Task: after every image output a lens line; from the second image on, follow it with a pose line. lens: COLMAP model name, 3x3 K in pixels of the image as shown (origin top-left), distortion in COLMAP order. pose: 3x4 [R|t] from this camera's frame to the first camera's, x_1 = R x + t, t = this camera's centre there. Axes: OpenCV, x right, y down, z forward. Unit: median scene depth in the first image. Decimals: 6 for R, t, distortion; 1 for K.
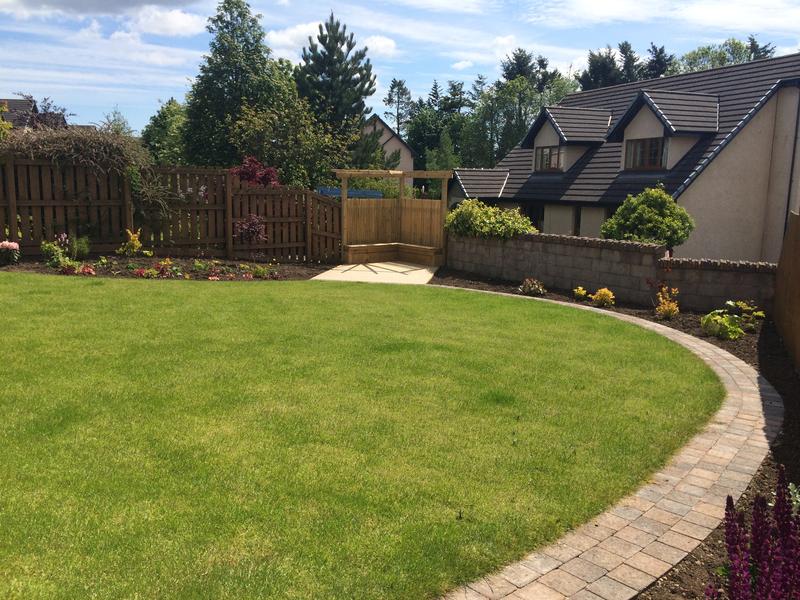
lens RADIAL K [[674.6, 0, 400.0], [0, 674.6, 300.0], [0, 0, 1]] dist [0.088908, -0.115369]
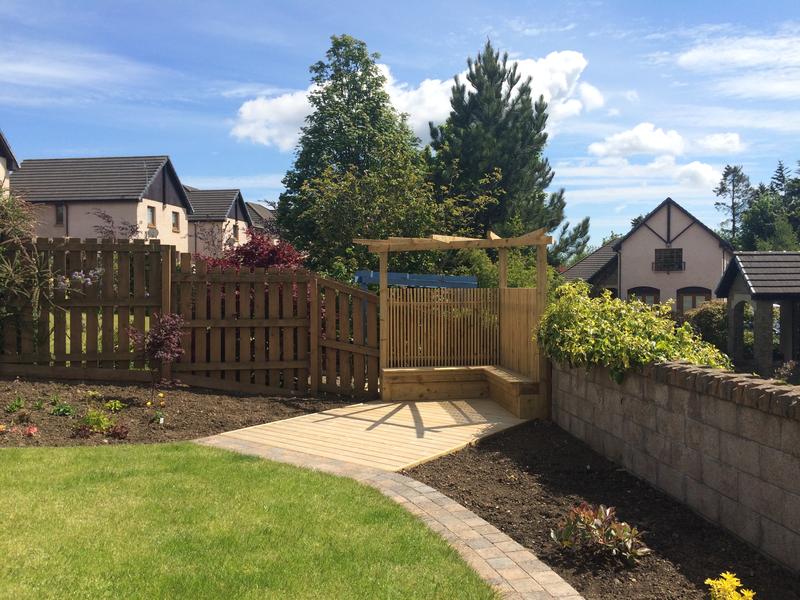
lens RADIAL K [[674.6, 0, 400.0], [0, 674.6, 300.0], [0, 0, 1]] dist [0.088908, -0.115369]
pose [[0.885381, -0.007602, -0.464804, 0.126540], [-0.063411, 0.988546, -0.136955, -0.037730], [0.460521, 0.150731, 0.874757, 0.307792]]
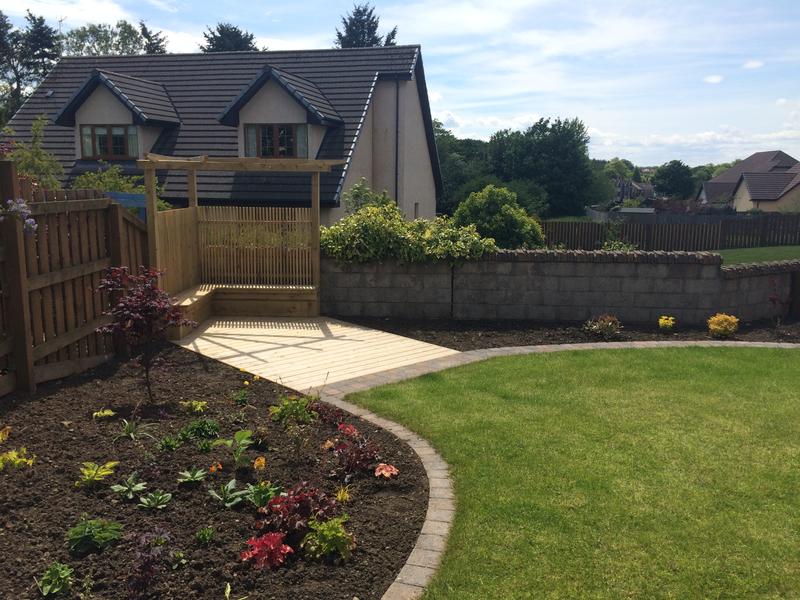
lens RADIAL K [[682.3, 0, 400.0], [0, 682.3, 300.0], [0, 0, 1]] dist [0.101165, -0.134360]
pose [[0.612013, -0.145579, 0.777333, -0.232476], [0.135347, 0.987691, 0.078413, -0.062830], [-0.779180, 0.057219, 0.624183, 0.340827]]
